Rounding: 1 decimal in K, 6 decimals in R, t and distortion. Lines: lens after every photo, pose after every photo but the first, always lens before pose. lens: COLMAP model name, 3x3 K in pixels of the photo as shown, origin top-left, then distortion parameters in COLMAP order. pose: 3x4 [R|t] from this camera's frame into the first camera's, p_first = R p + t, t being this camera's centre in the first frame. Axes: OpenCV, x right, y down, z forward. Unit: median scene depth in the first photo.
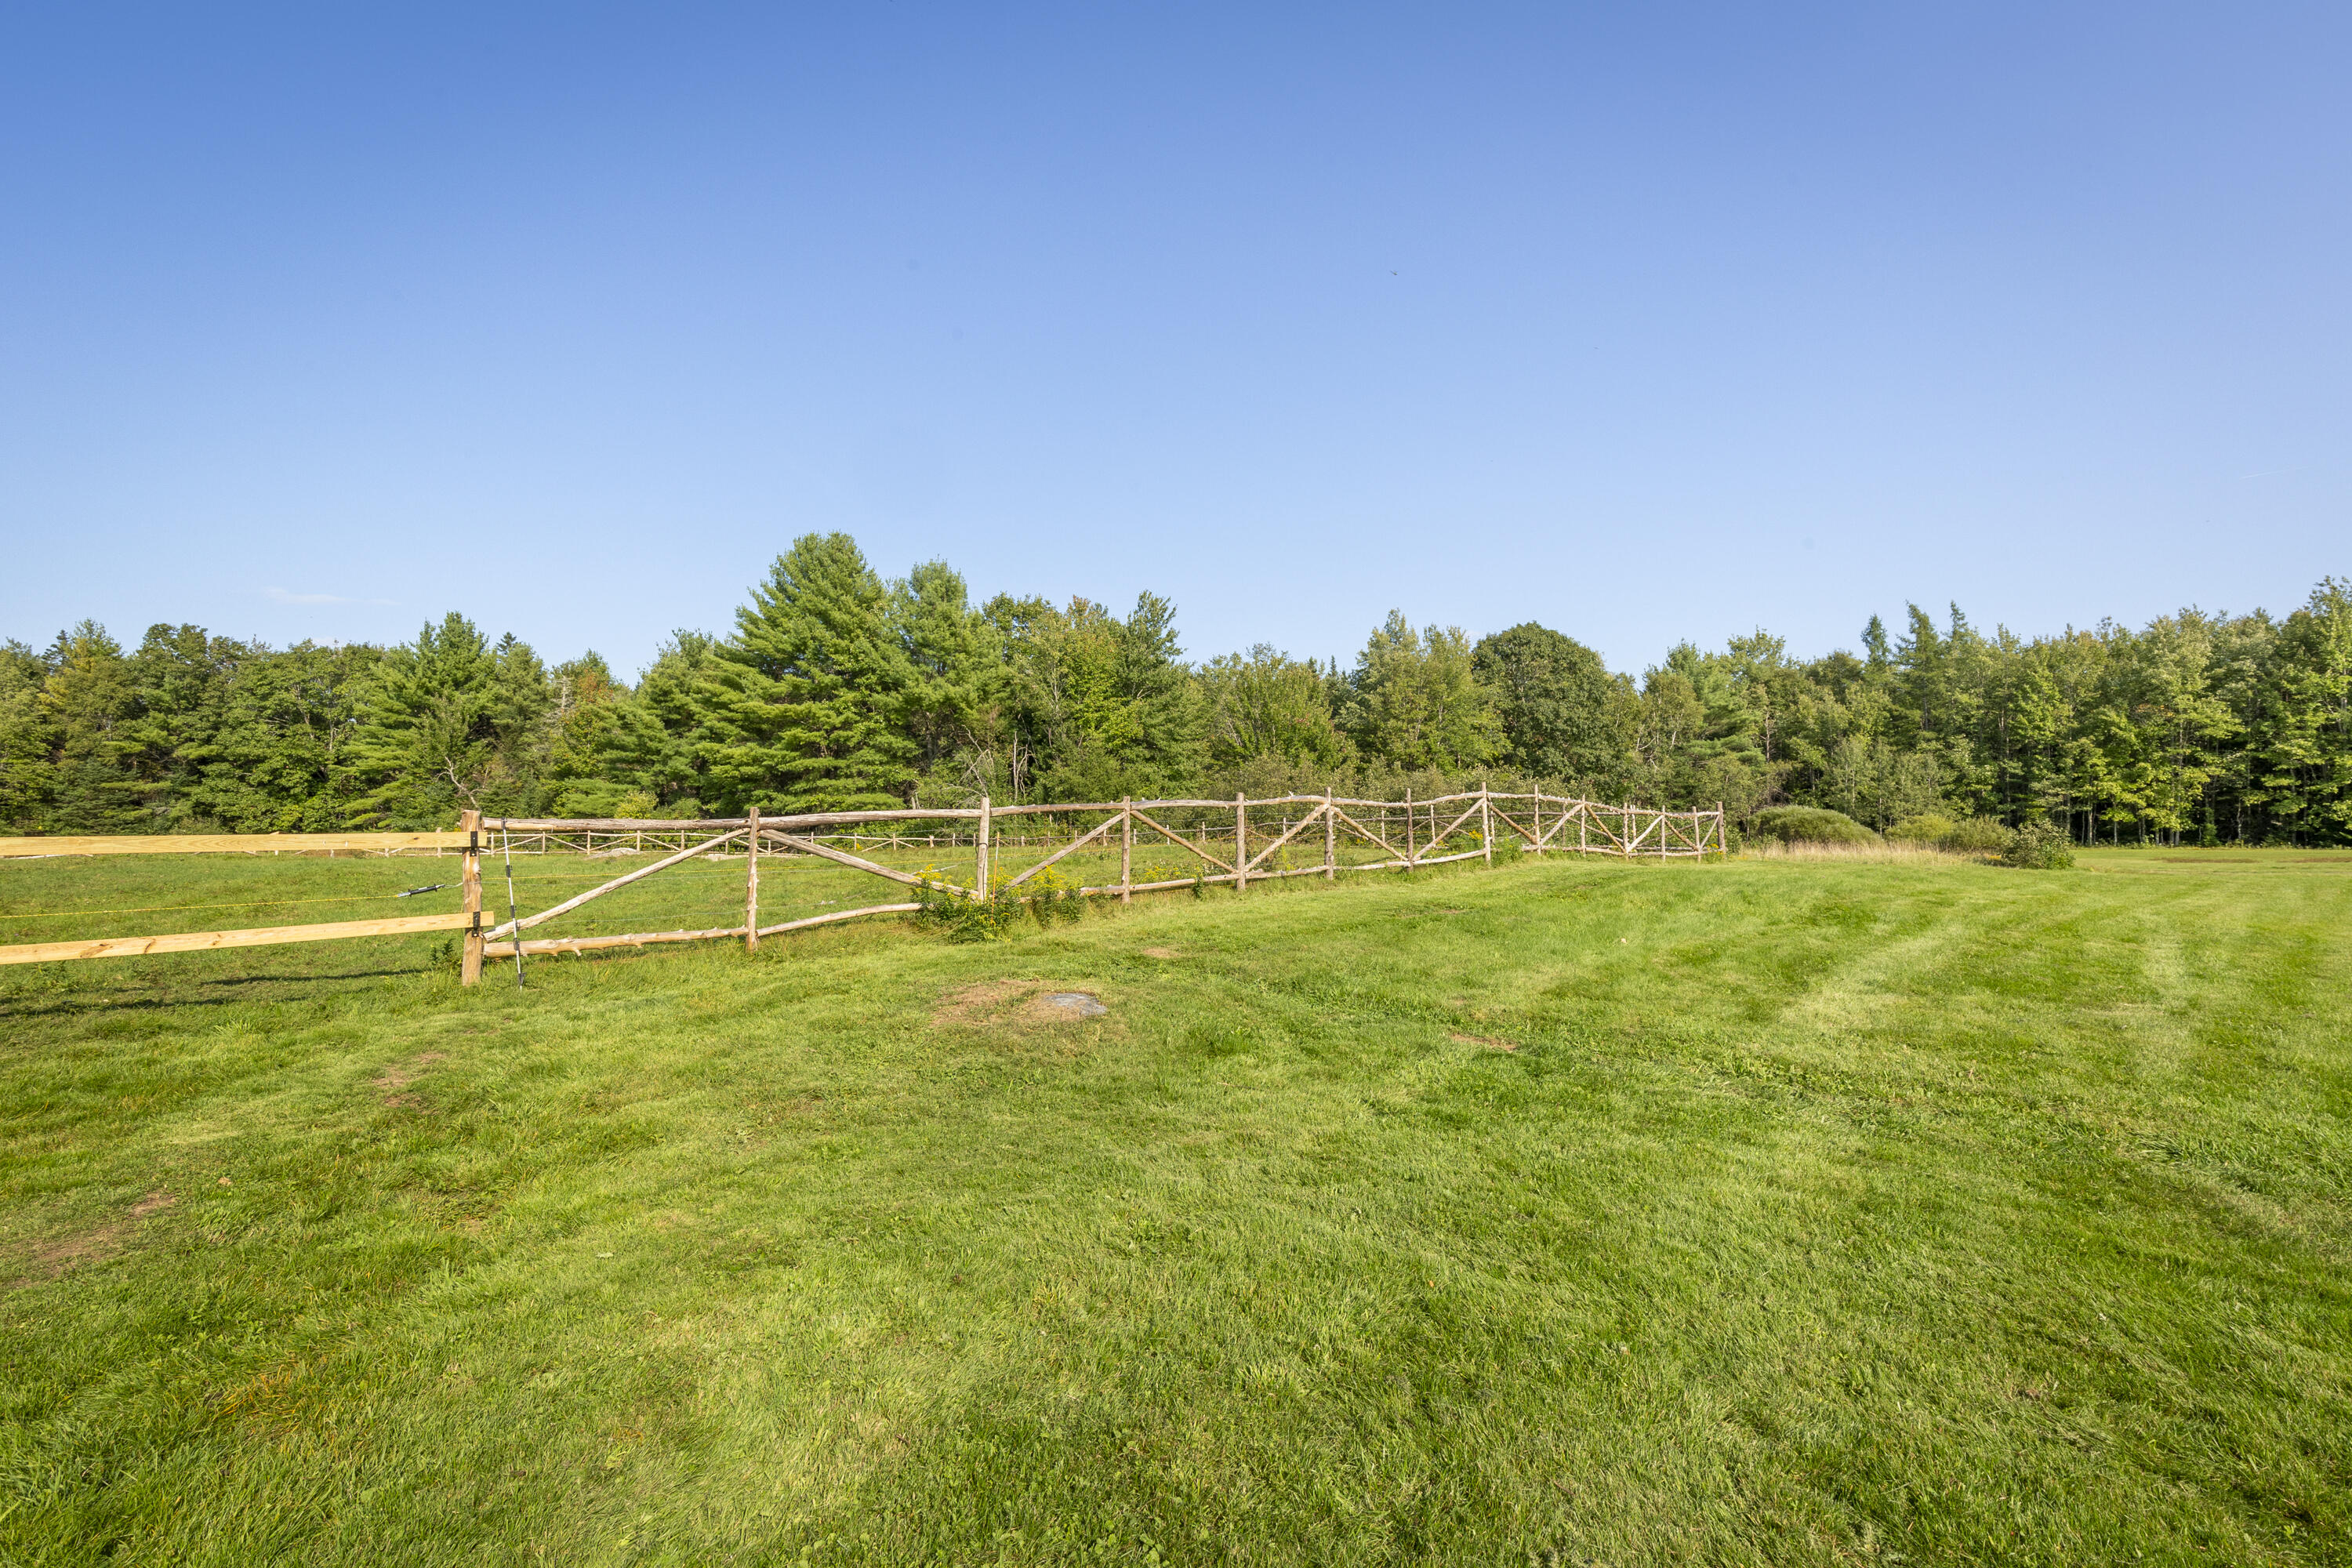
lens RADIAL K [[1074.0, 0, 1168.2], [0, 1074.0, 786.7], [0, 0, 1]] dist [0.011541, 0.001128]
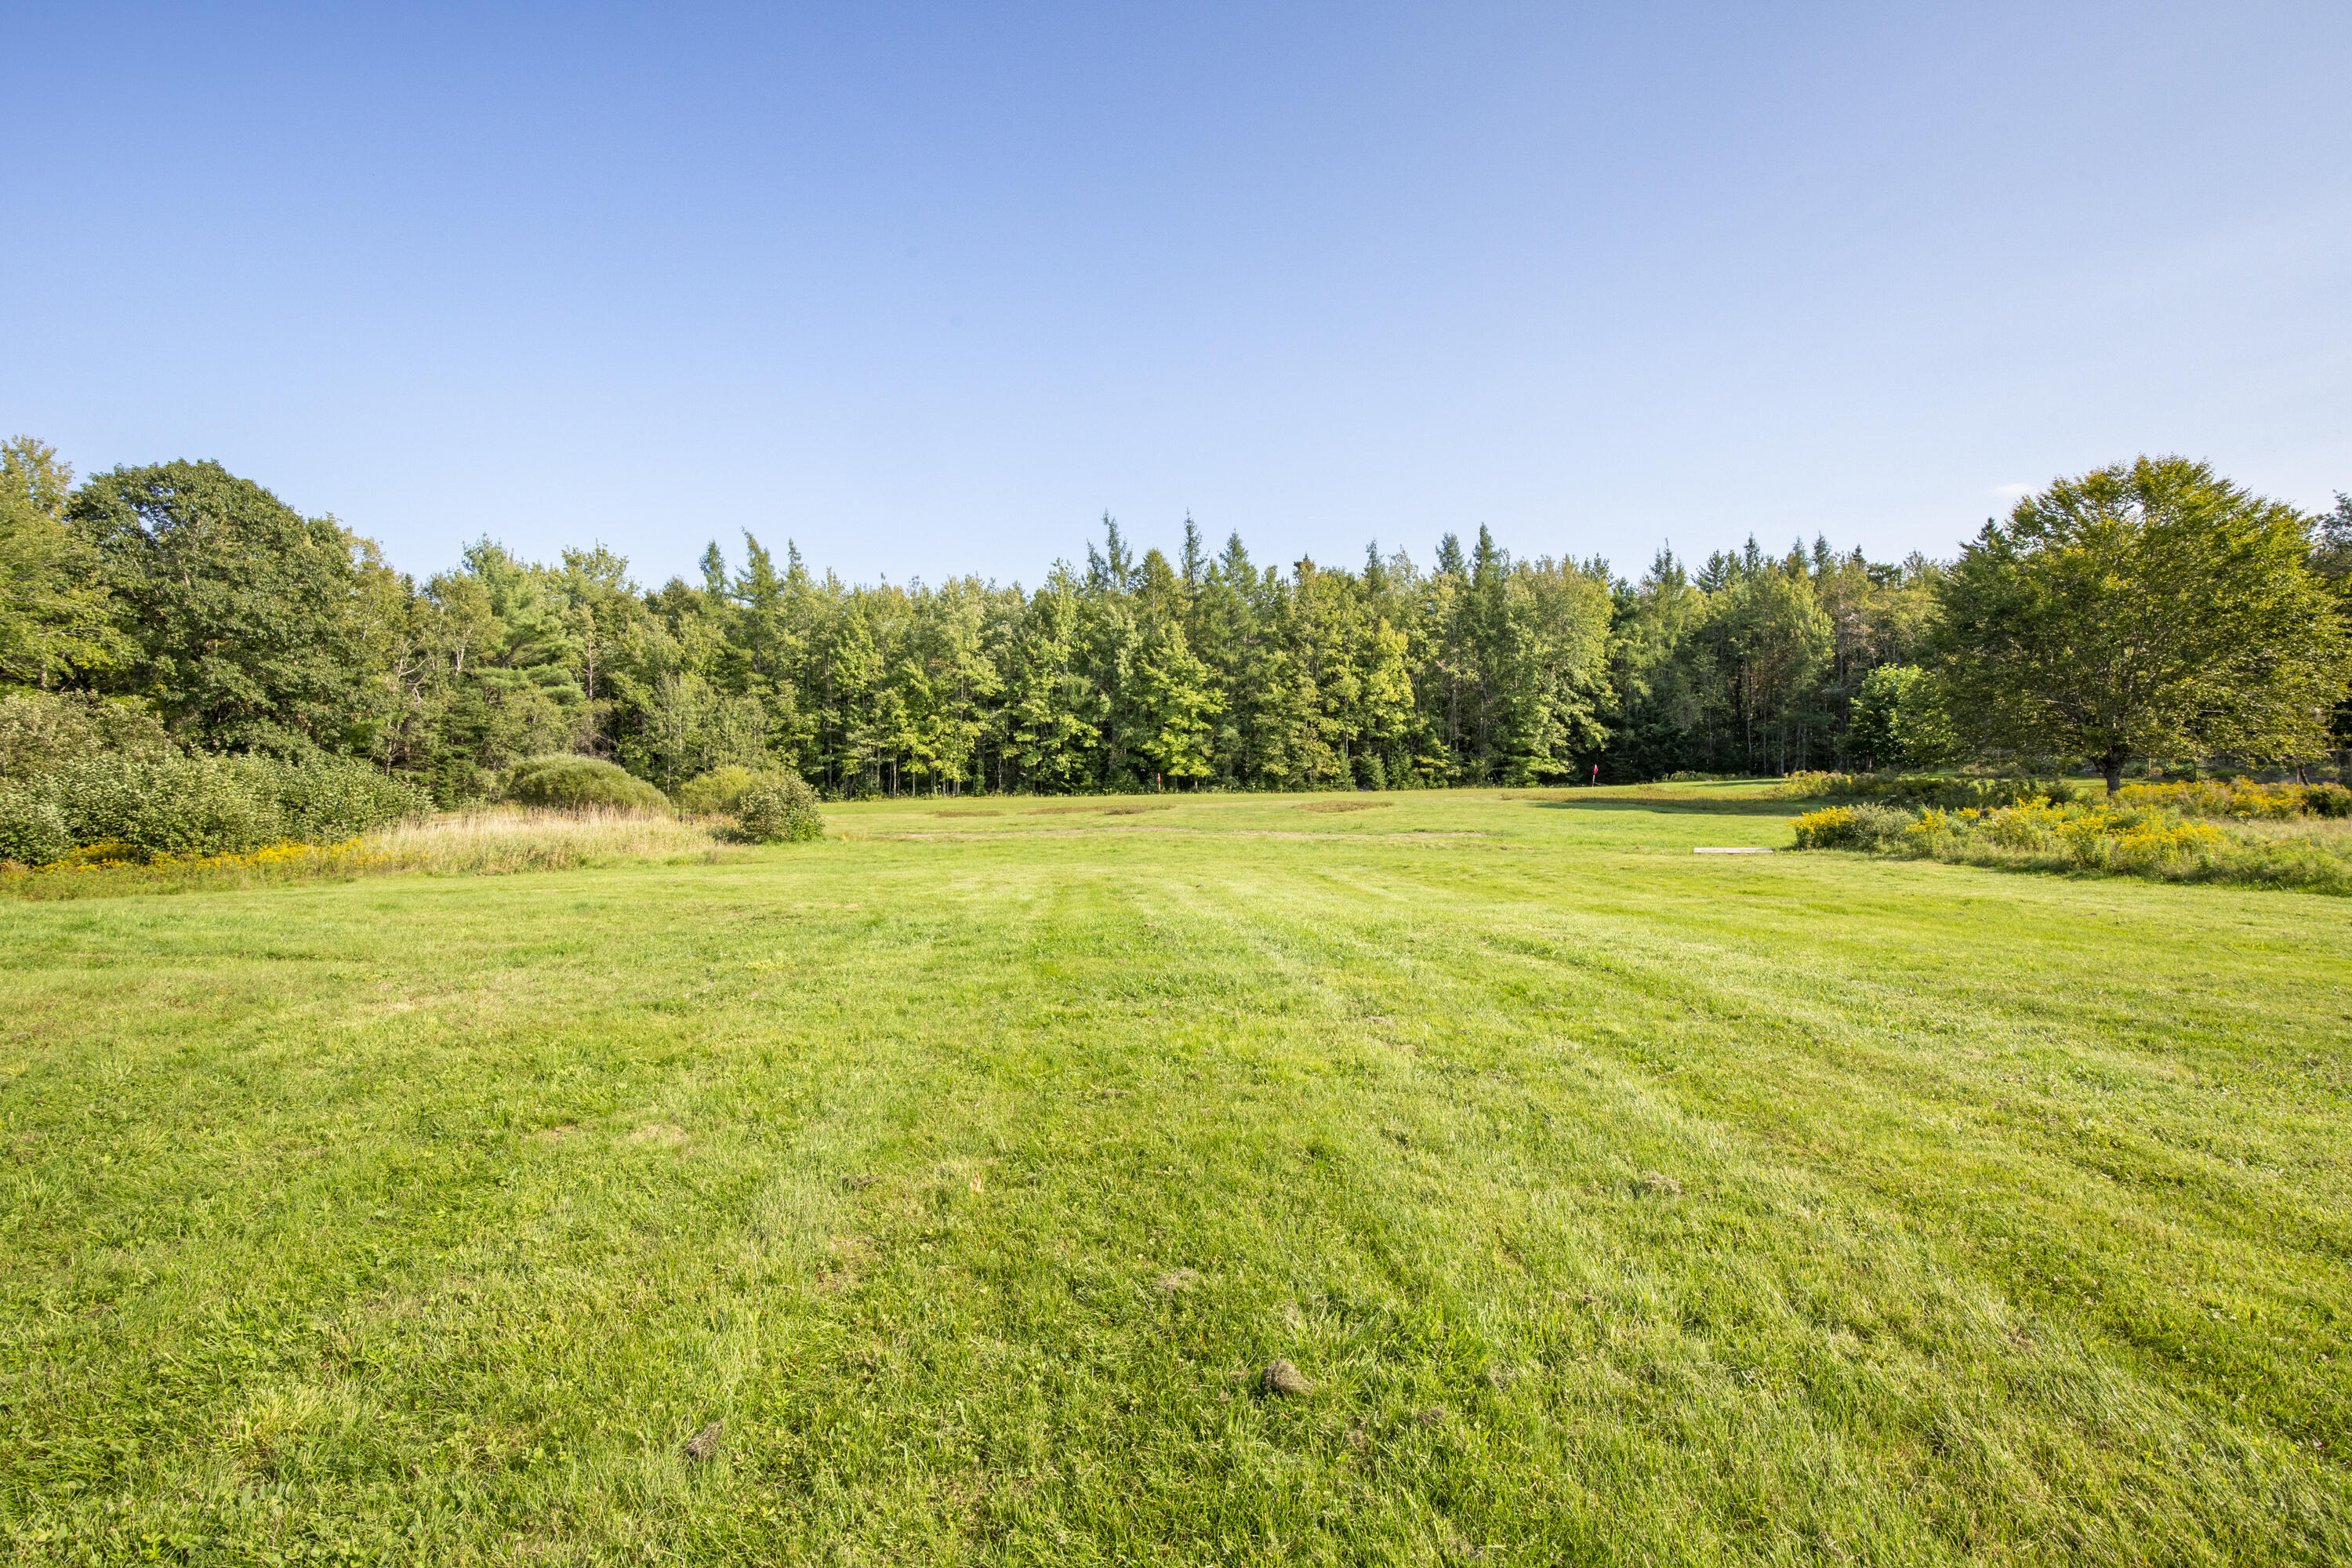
lens RADIAL K [[1074.0, 0, 1174.4], [0, 1074.0, 777.5], [0, 0, 1]] dist [0.011541, 0.001128]
pose [[0.601817, -0.007444, 0.798599, 0.205372], [-0.022747, 0.999391, 0.026458, 0.003762], [-0.798310, -0.034089, 0.601281, 0.188955]]
